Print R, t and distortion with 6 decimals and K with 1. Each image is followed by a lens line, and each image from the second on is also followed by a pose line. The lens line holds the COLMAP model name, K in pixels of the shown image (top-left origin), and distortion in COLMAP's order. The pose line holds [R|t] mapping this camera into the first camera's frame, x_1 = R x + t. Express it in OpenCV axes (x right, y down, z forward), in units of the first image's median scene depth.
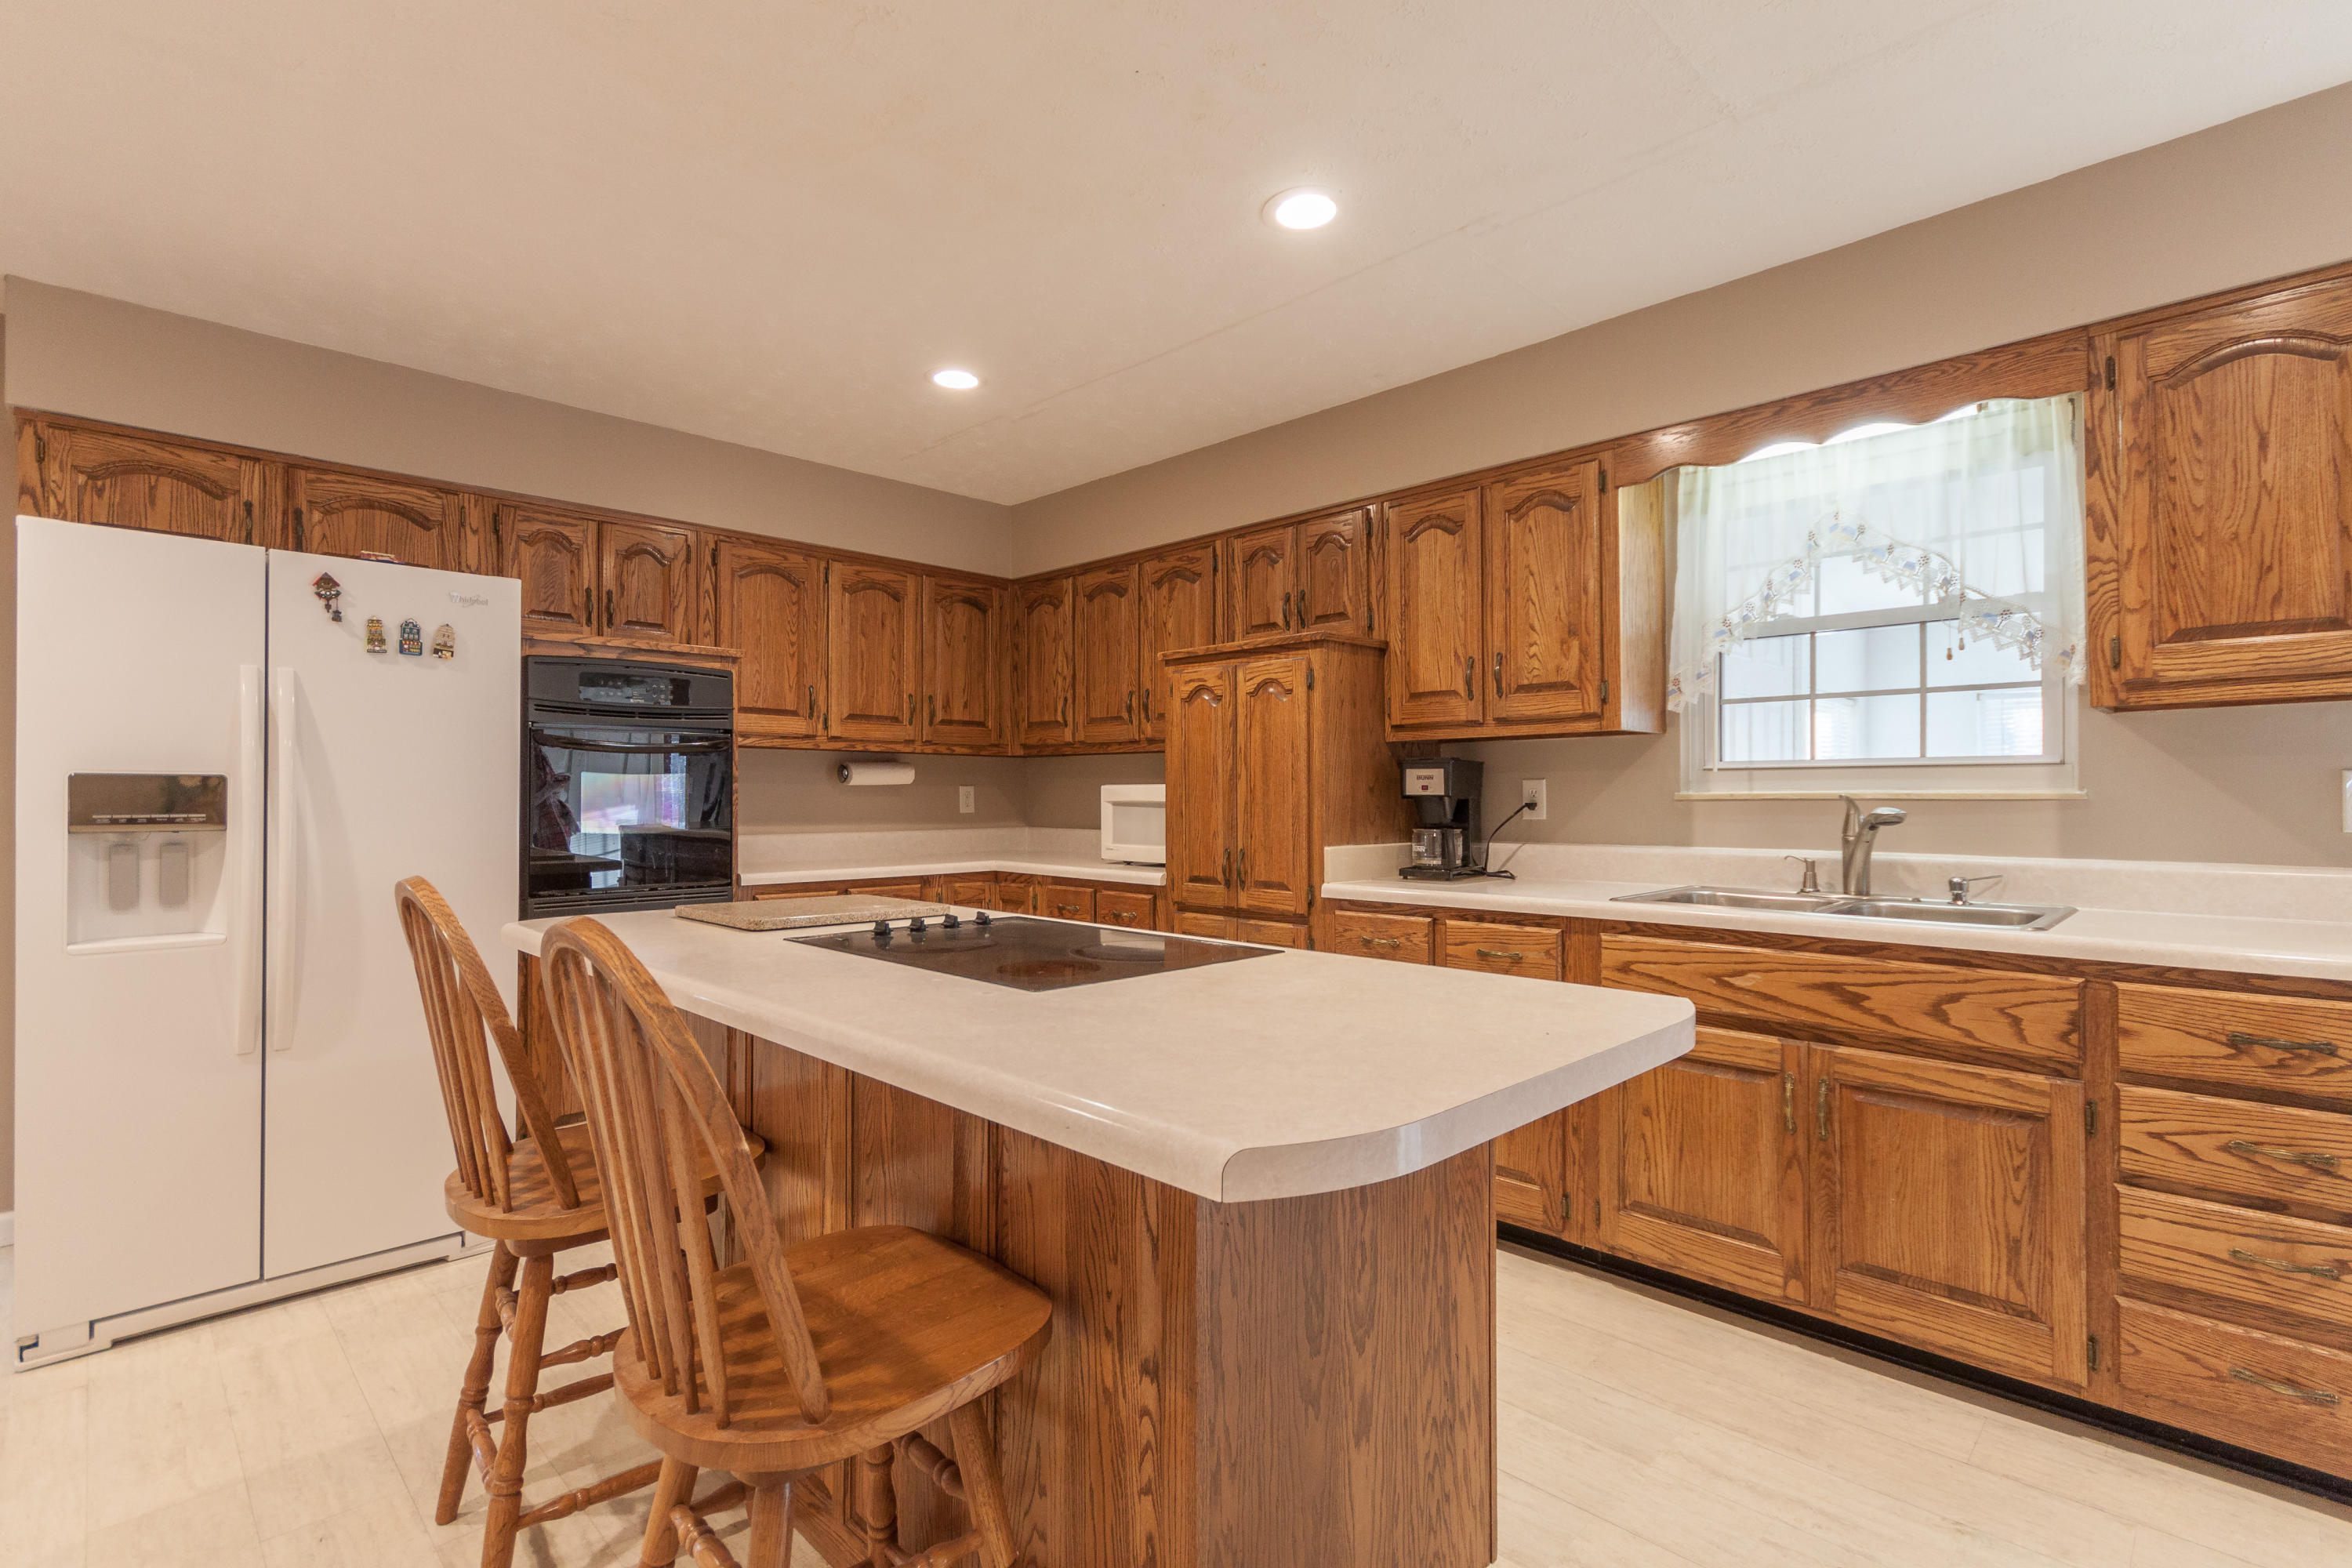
lens RADIAL K [[1085.5, 0, 1217.5], [0, 1085.5, 792.9], [0, 0, 1]] dist [0.005962, 0.000592]
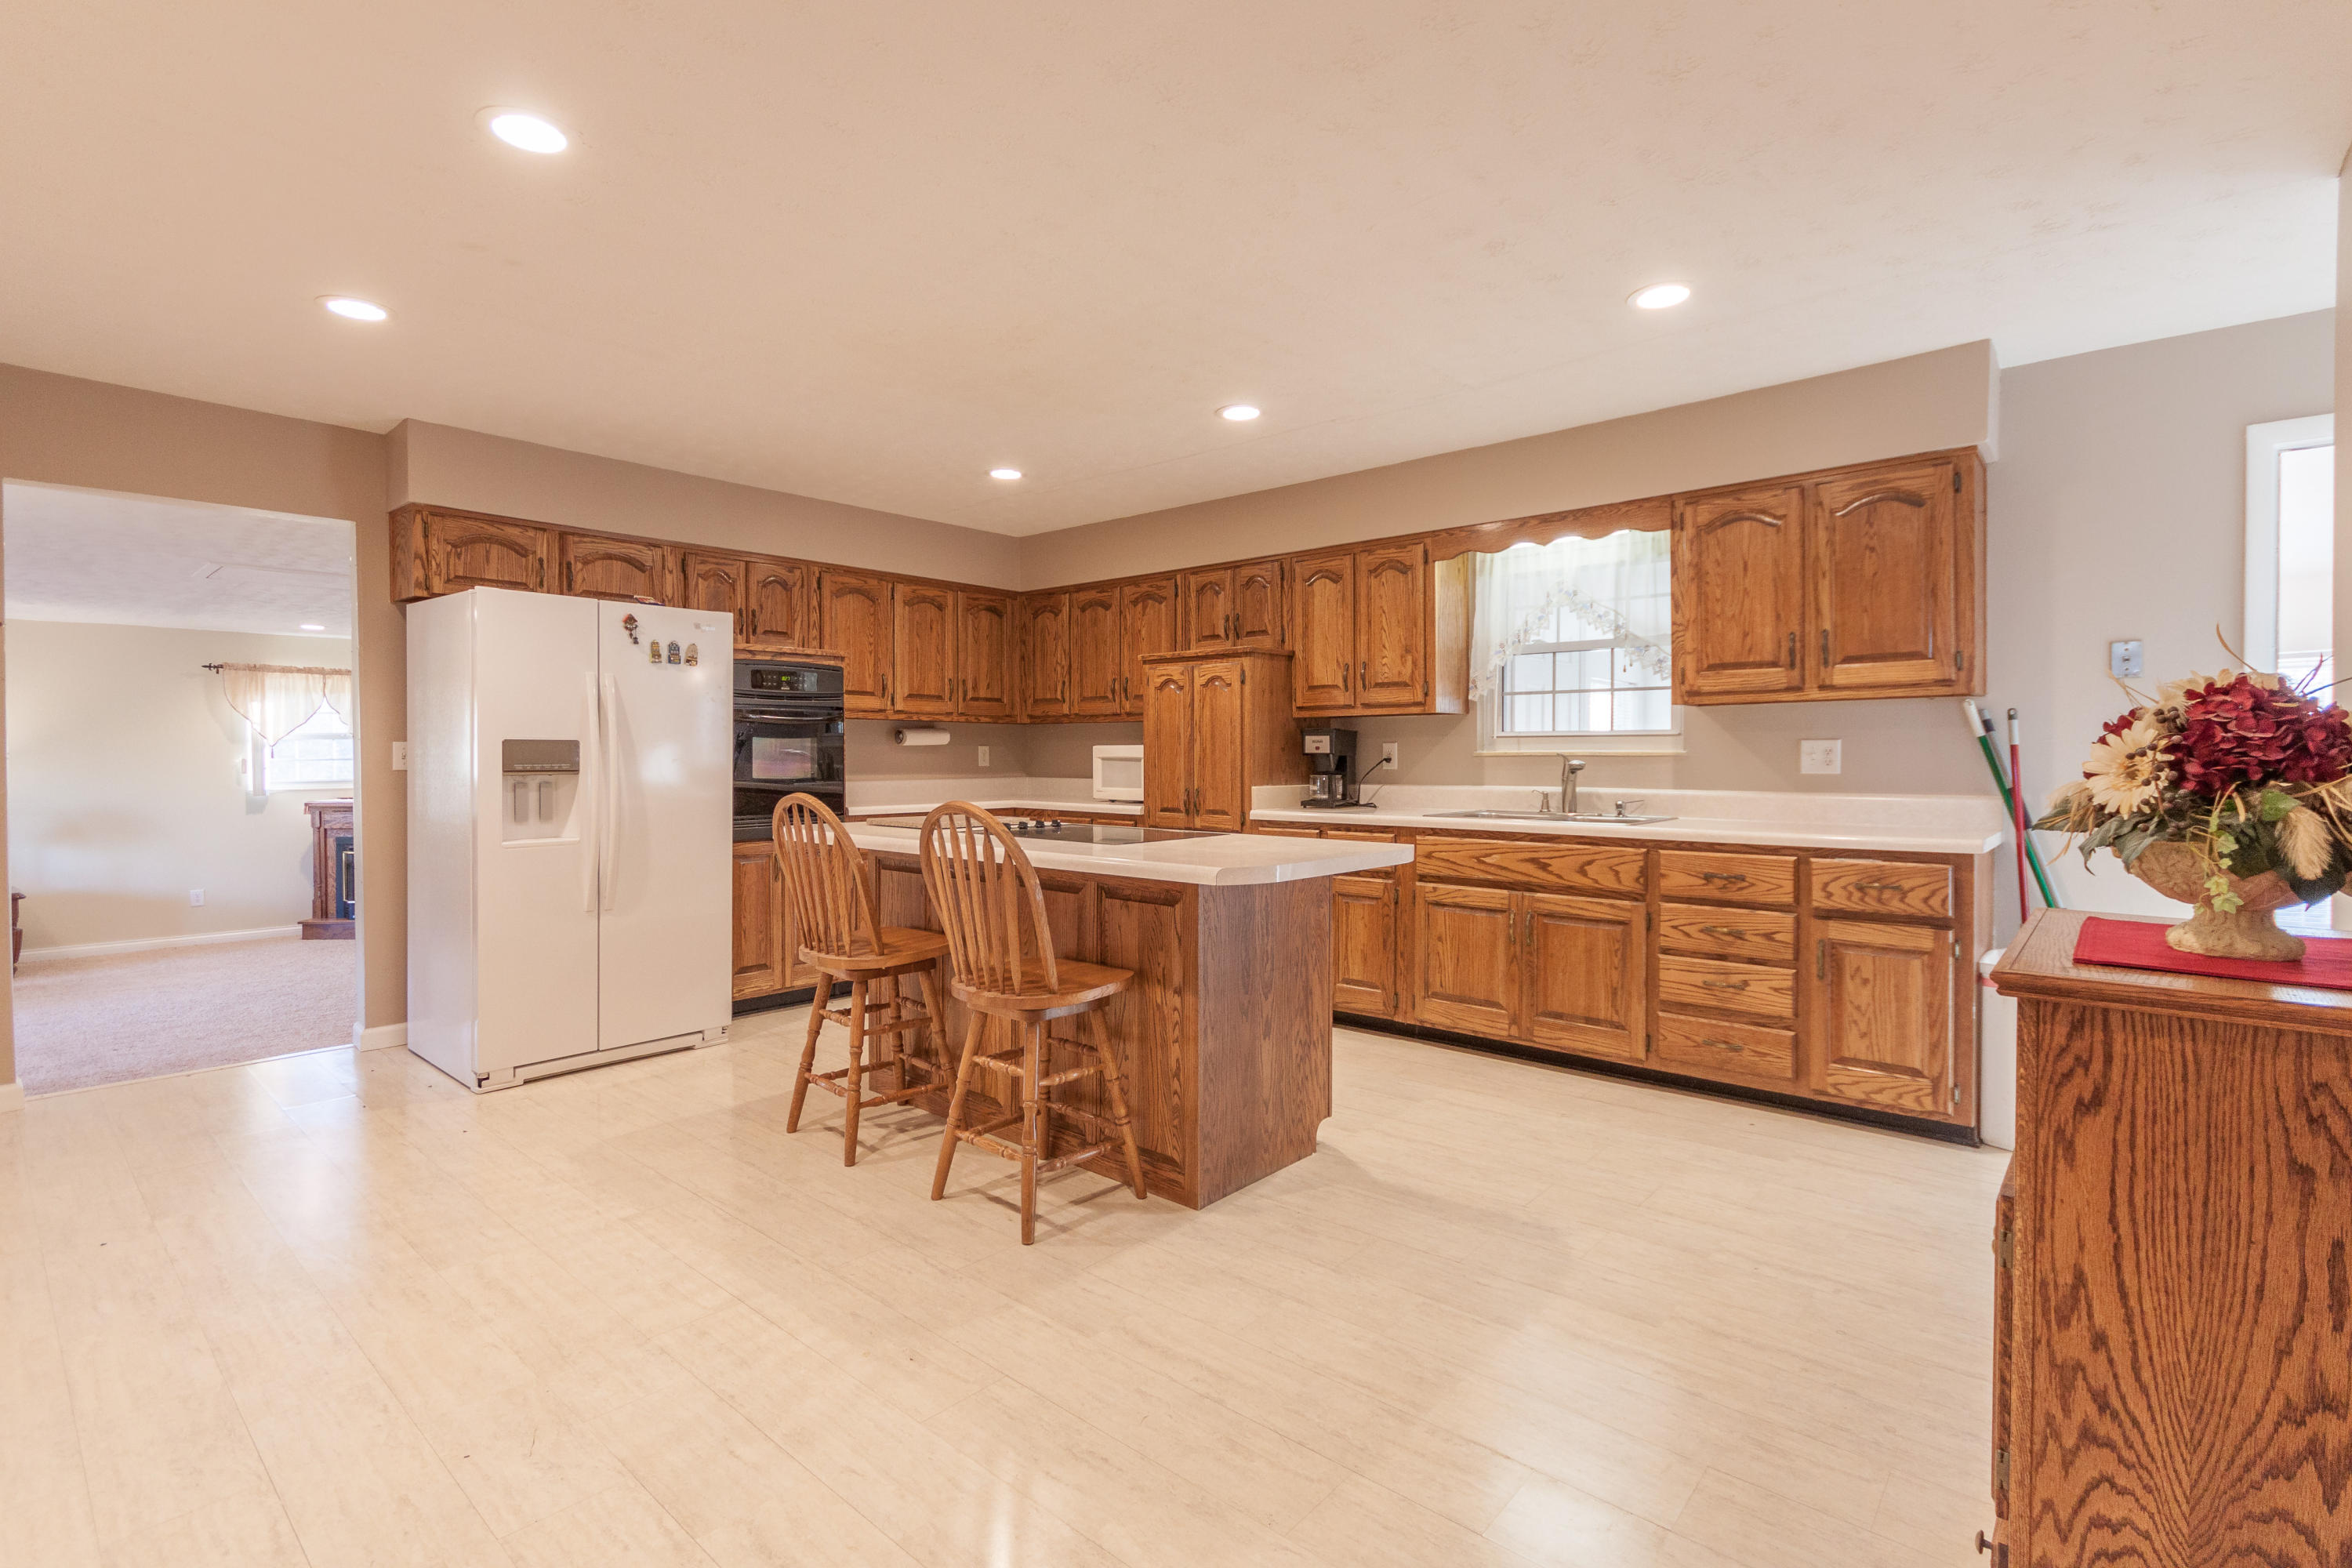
lens RADIAL K [[1085.5, 0, 1171.5], [0, 1085.5, 771.4], [0, 0, 1]] dist [0.005962, 0.000592]
pose [[0.999755, 0.000243, 0.022147, -0.059165], [-0.000665, 0.999818, 0.019050, -0.001414], [-0.022139, -0.019060, 0.999573, -0.640523]]
